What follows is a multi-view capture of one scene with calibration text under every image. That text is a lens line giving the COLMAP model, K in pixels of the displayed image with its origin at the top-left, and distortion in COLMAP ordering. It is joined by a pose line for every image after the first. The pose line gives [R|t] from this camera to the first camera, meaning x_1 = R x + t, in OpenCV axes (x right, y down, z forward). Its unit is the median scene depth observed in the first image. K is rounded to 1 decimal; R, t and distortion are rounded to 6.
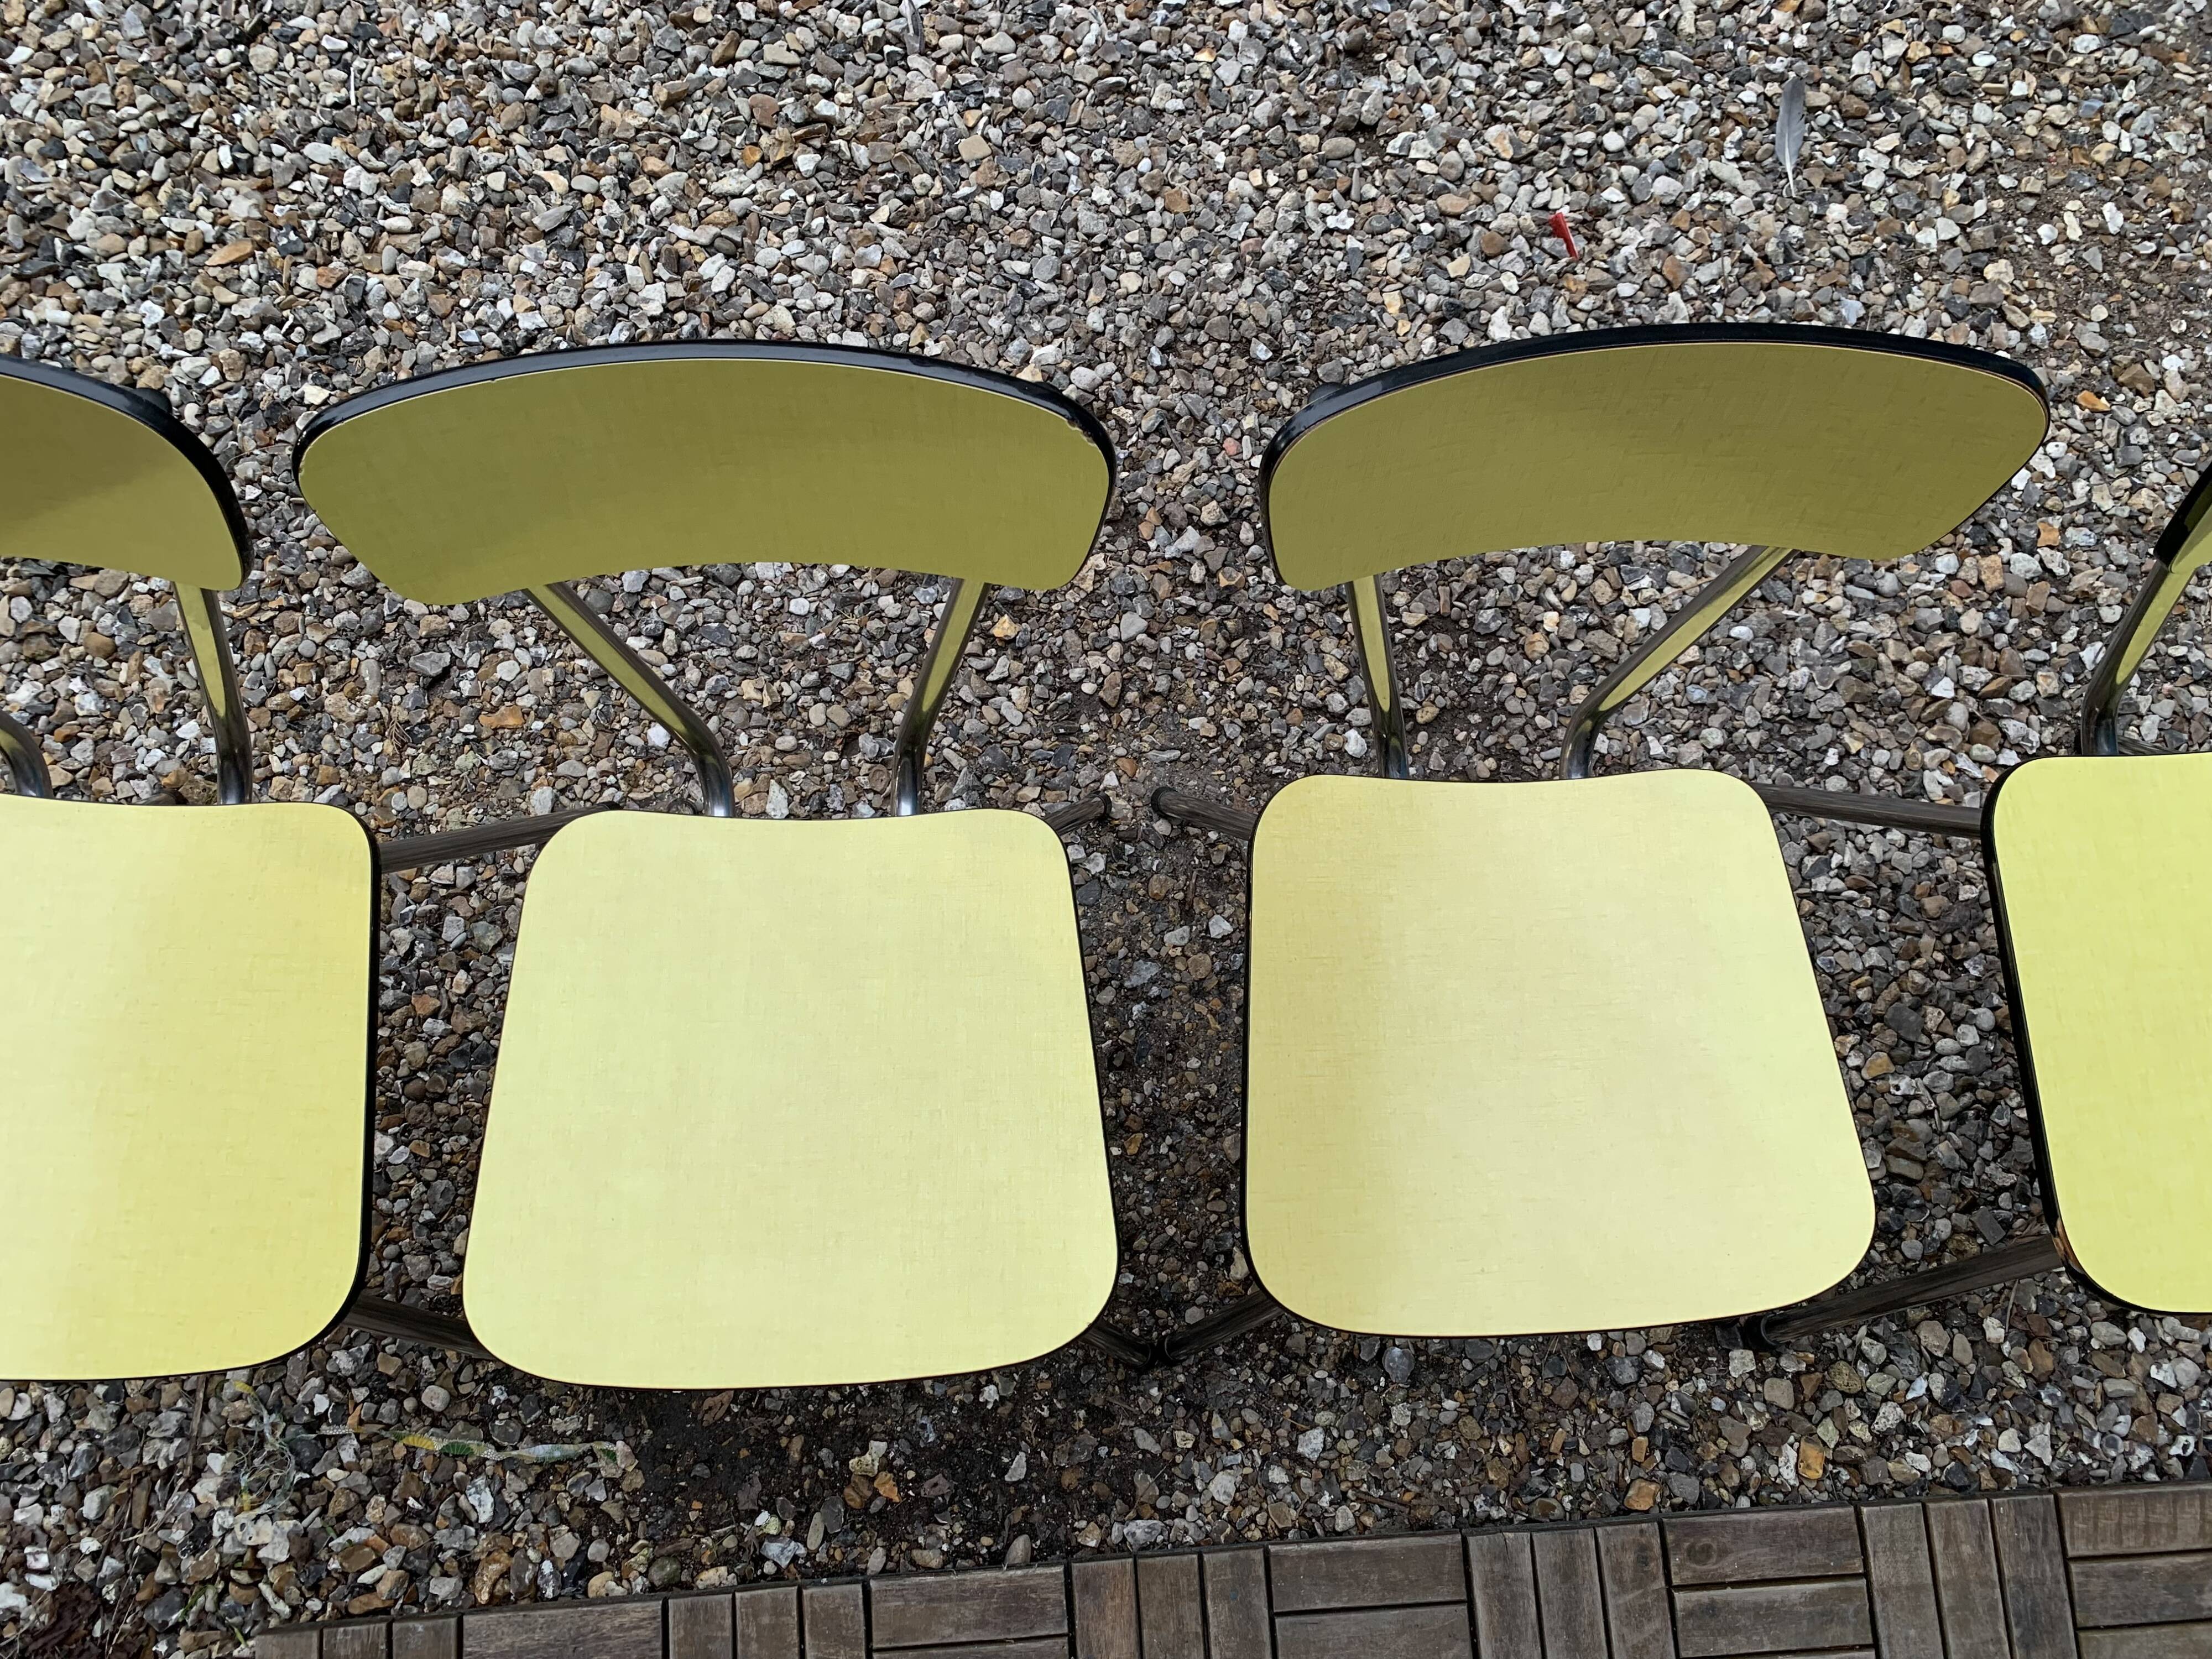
lens RADIAL K [[1625.5, 0, 1103.3], [0, 1625.5, 815.3], [0, 0, 1]] dist [-0.000418, 0.006271]
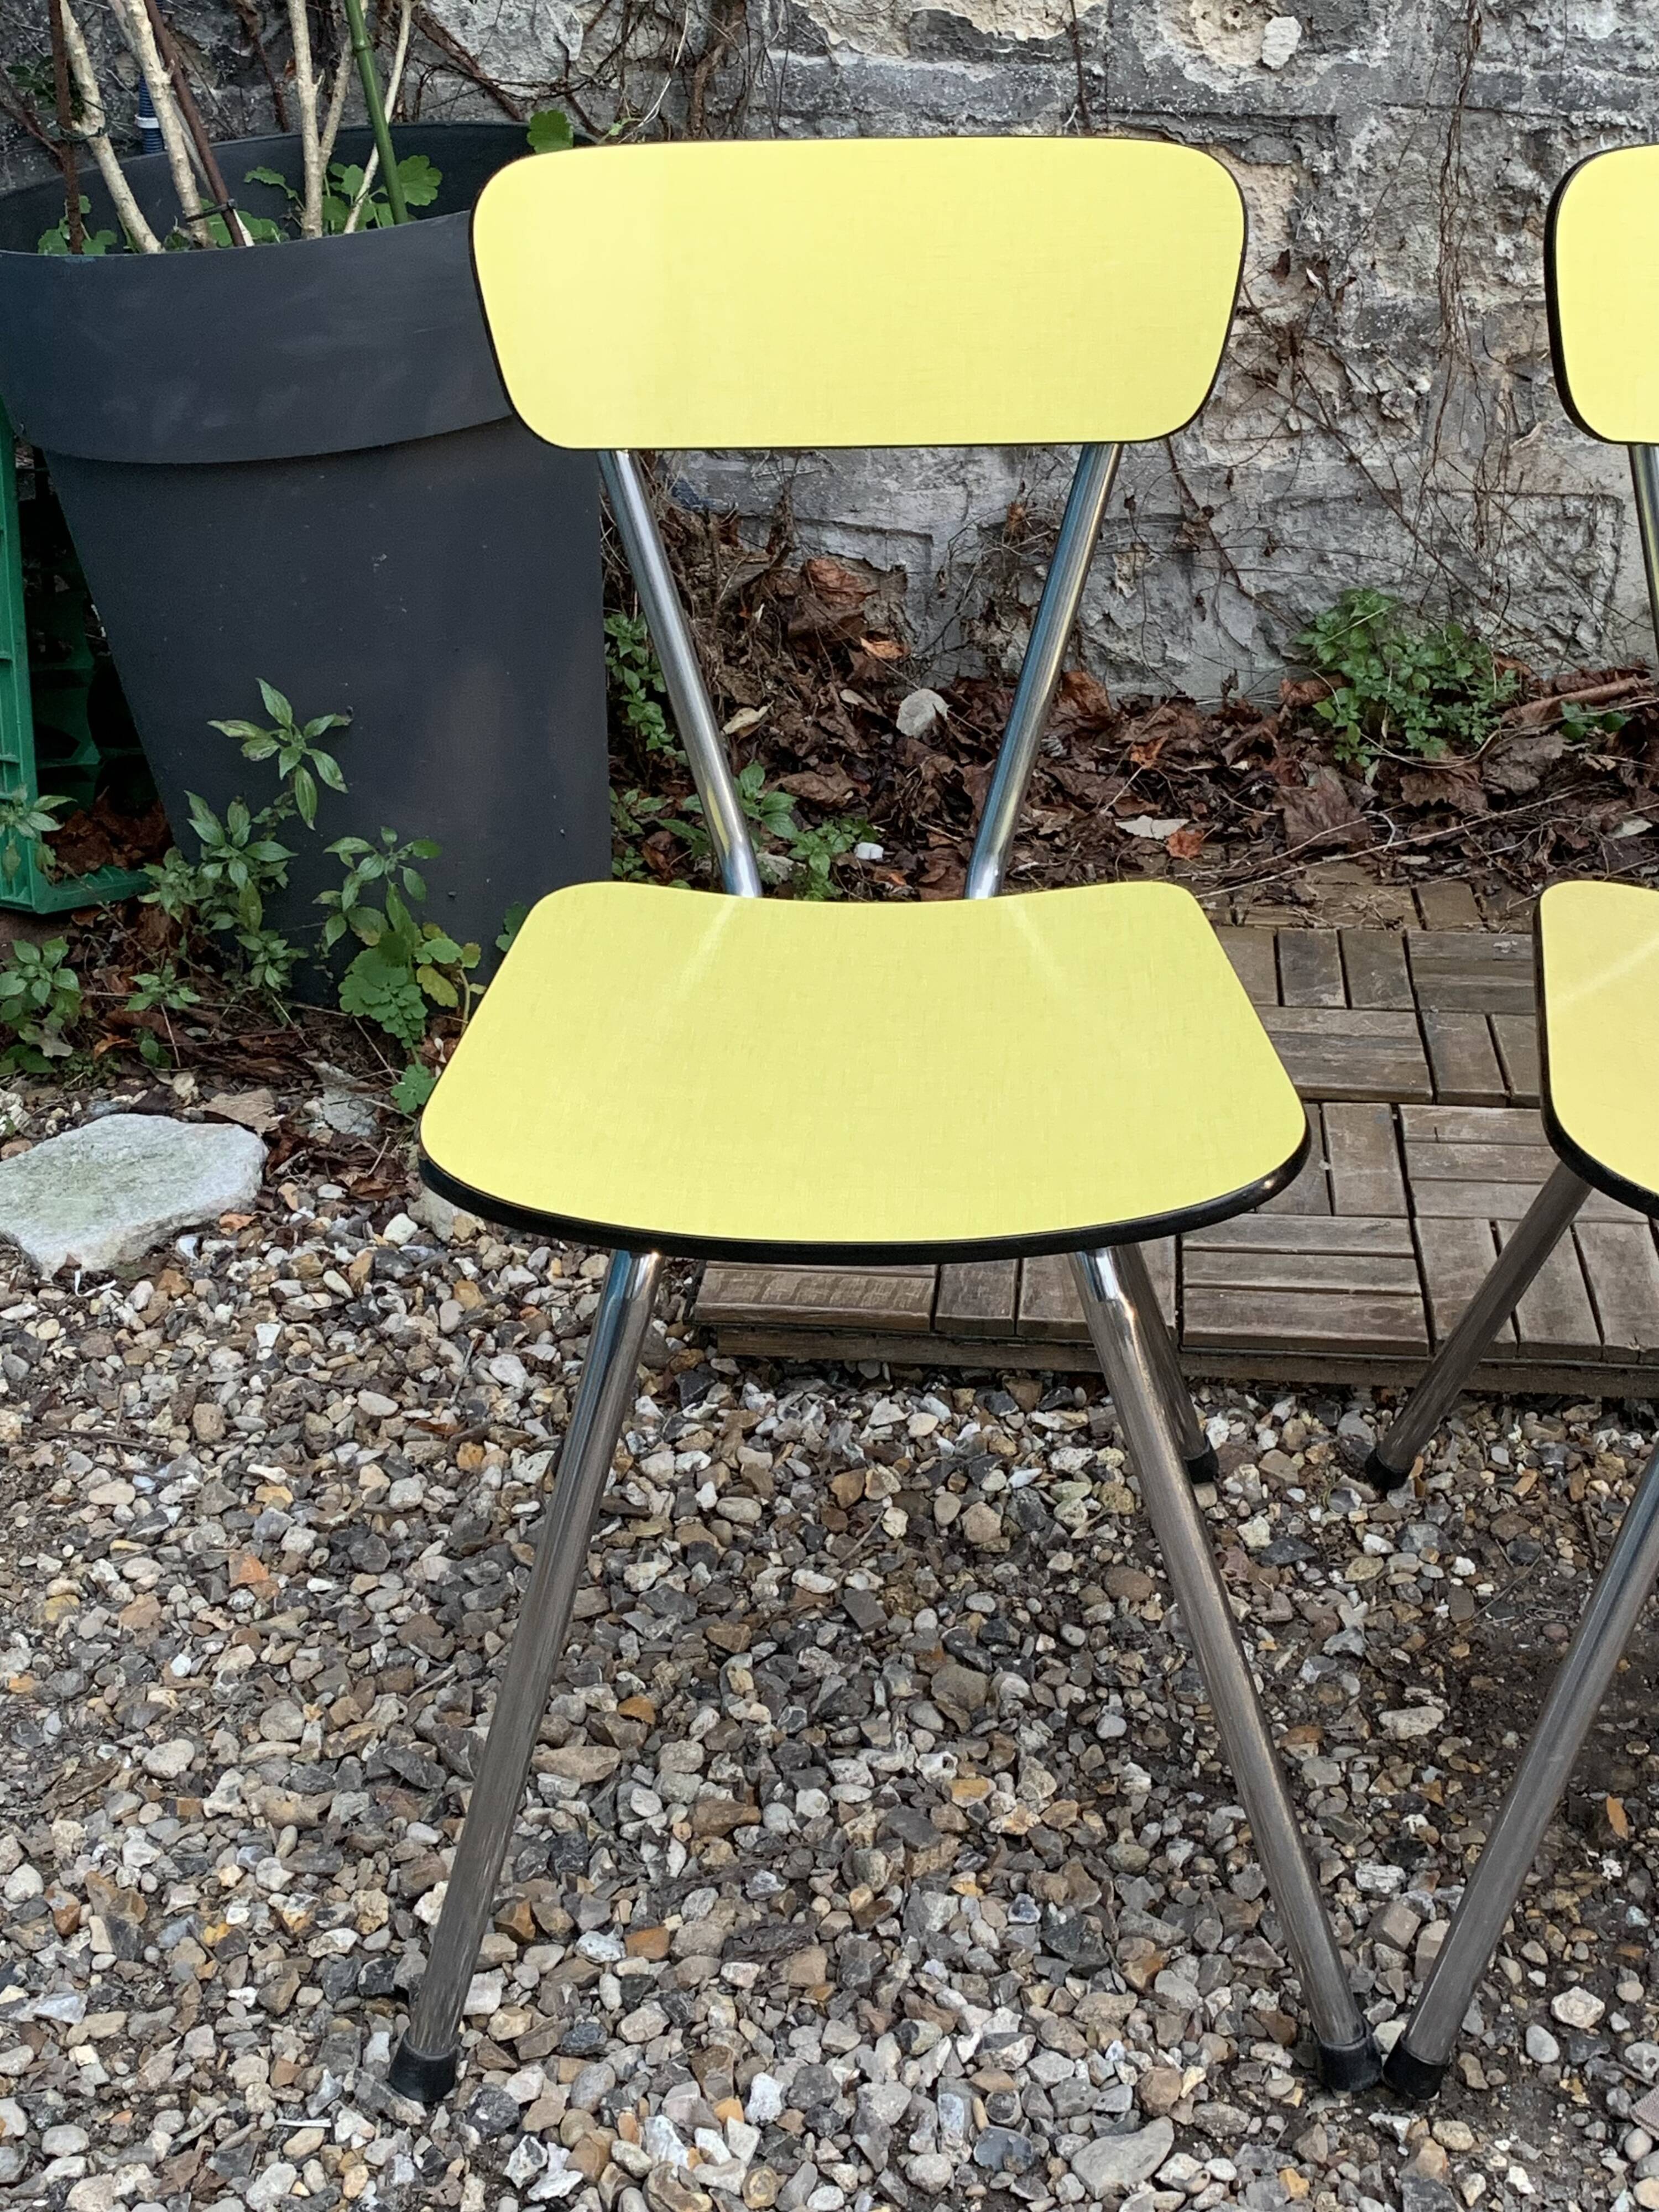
lens RADIAL K [[2877.3, 0, 860.3], [0, 2877.3, 1053.4], [0, 0, 1]] dist [0.097781, 0.000000]
pose [[-0.987602, -0.062495, 0.144002, 0.367930], [0.155012, -0.243511, 0.957431, -0.800477], [-0.024769, 0.967883, 0.250179, 0.451912]]
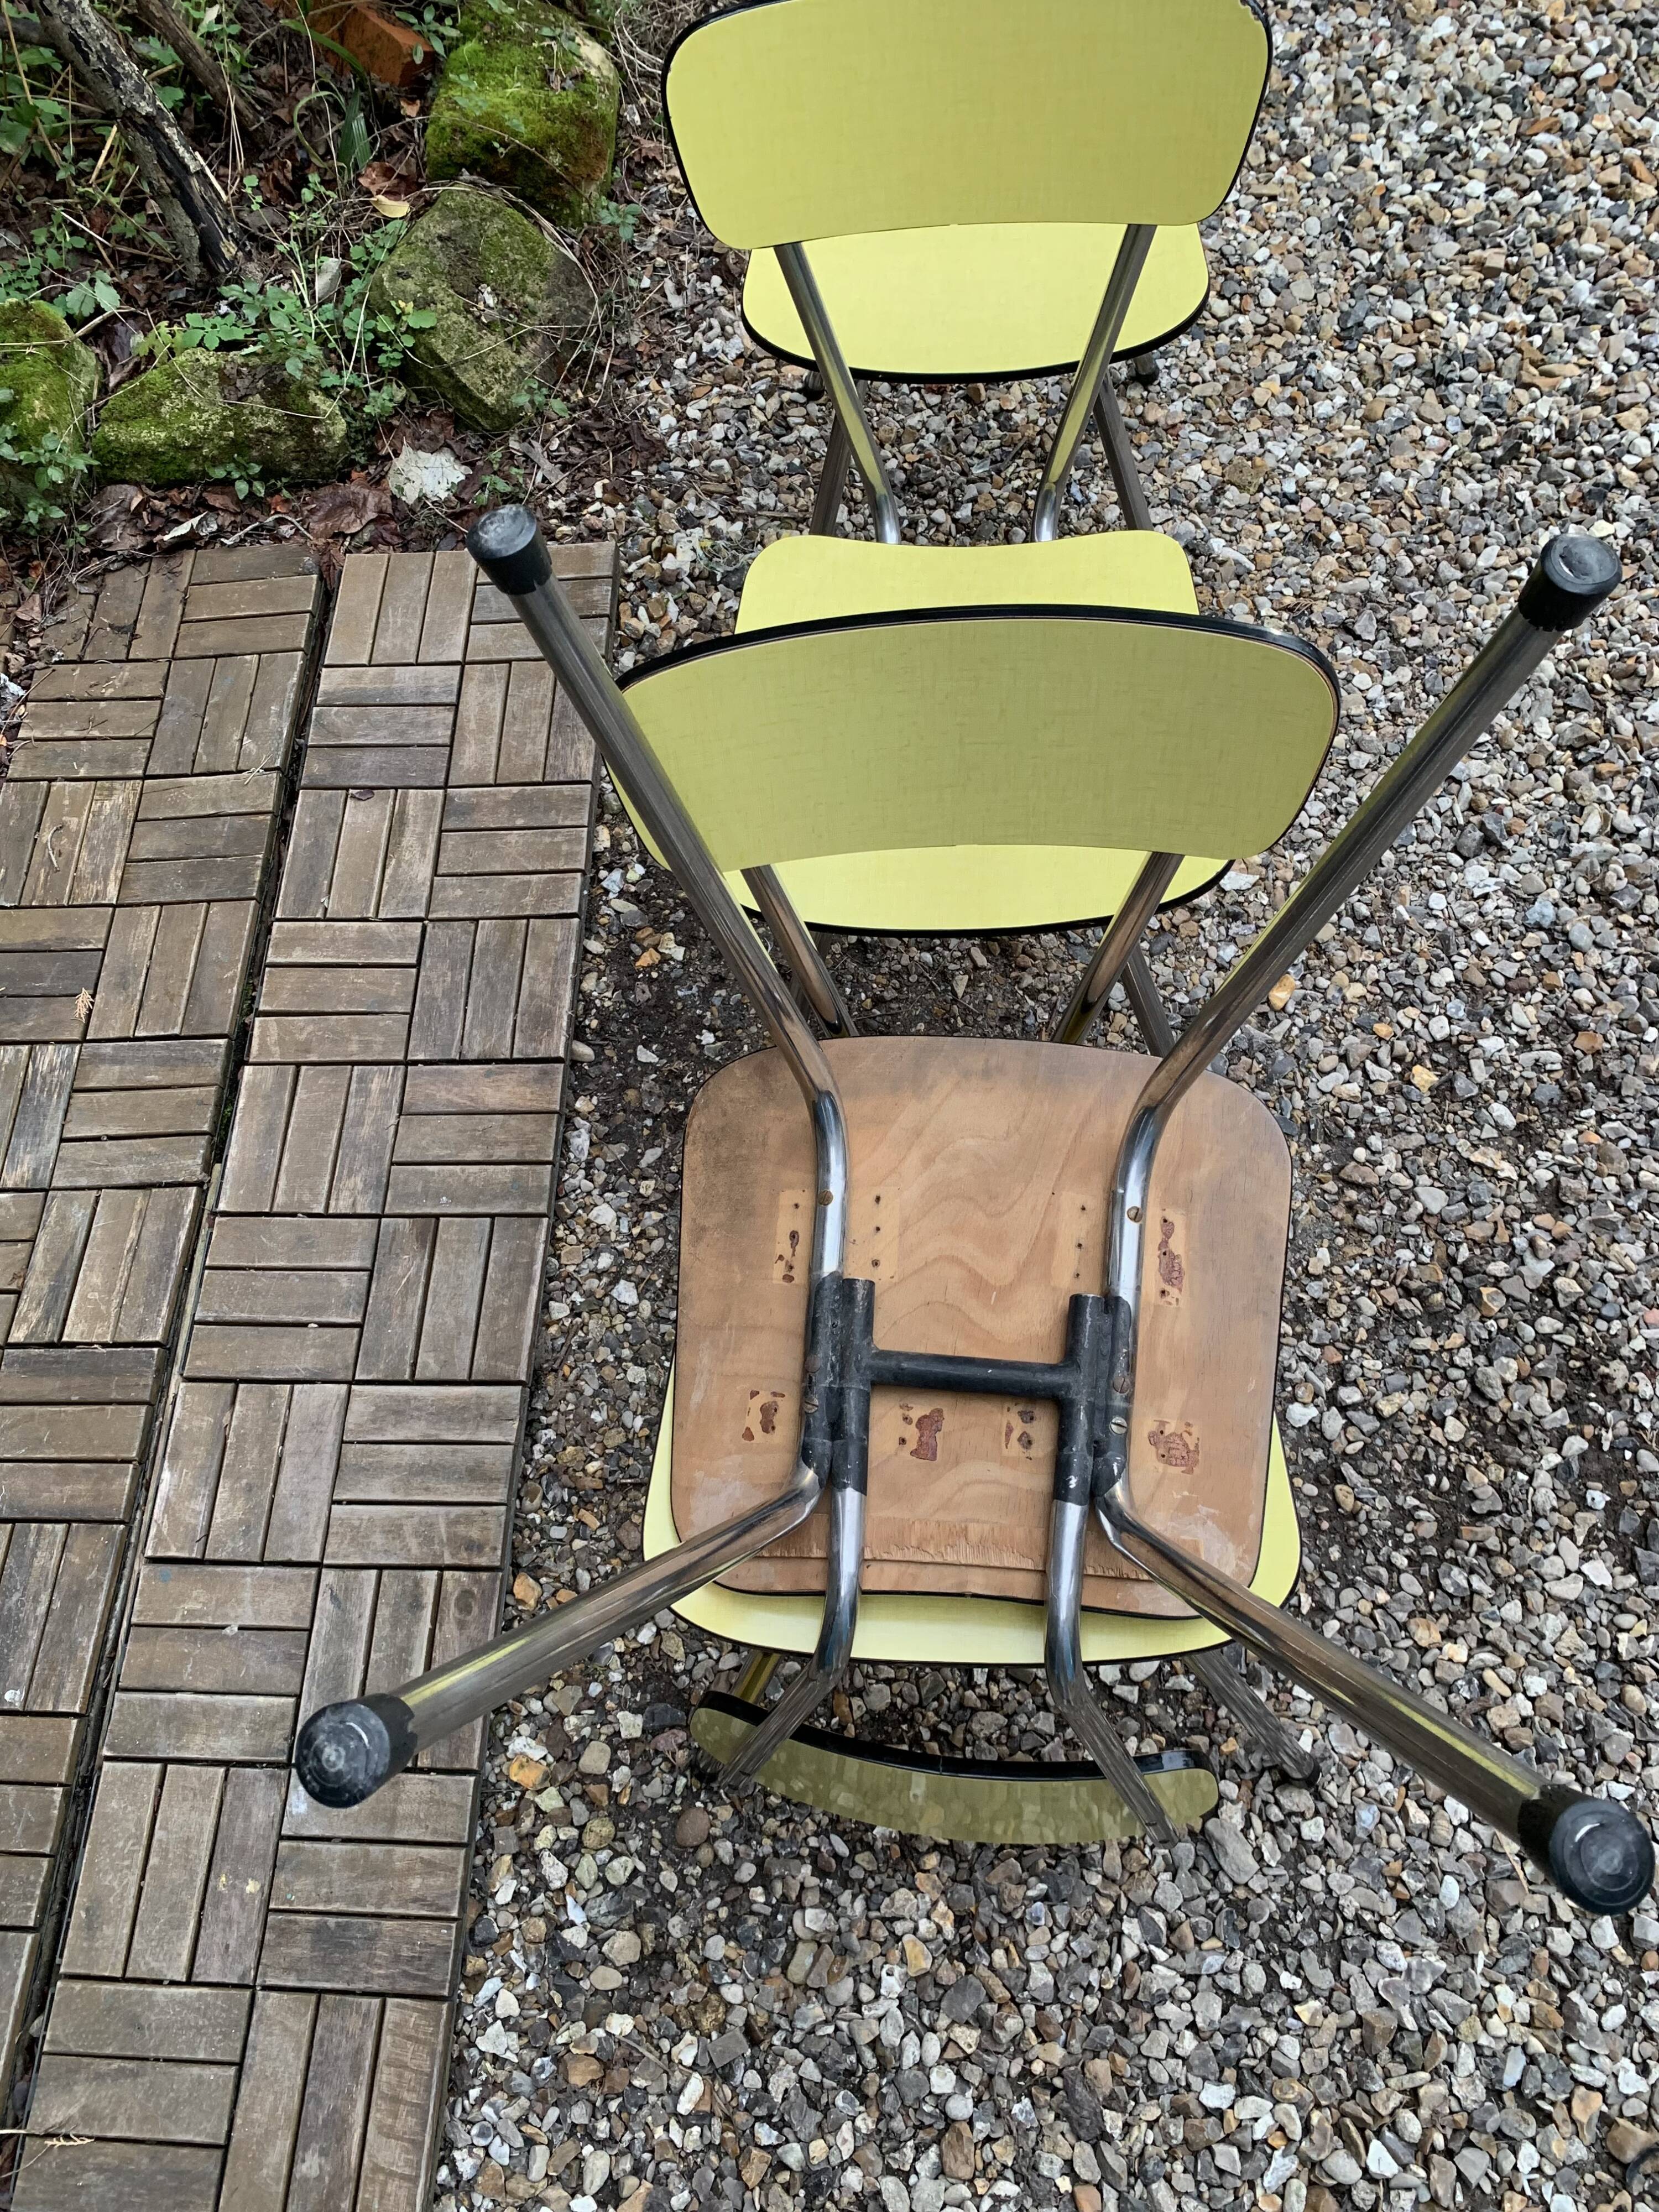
lens RADIAL K [[1660.4, 0, 823.6], [0, 1660.4, 1120.3], [0, 0, 1]] dist [0.008648, -0.009463]
pose [[-0.109341, 0.904332, -0.412586, 0.433093], [-0.944045, 0.035458, 0.327904, -0.105201], [0.311164, 0.425353, 0.849854, 0.032591]]
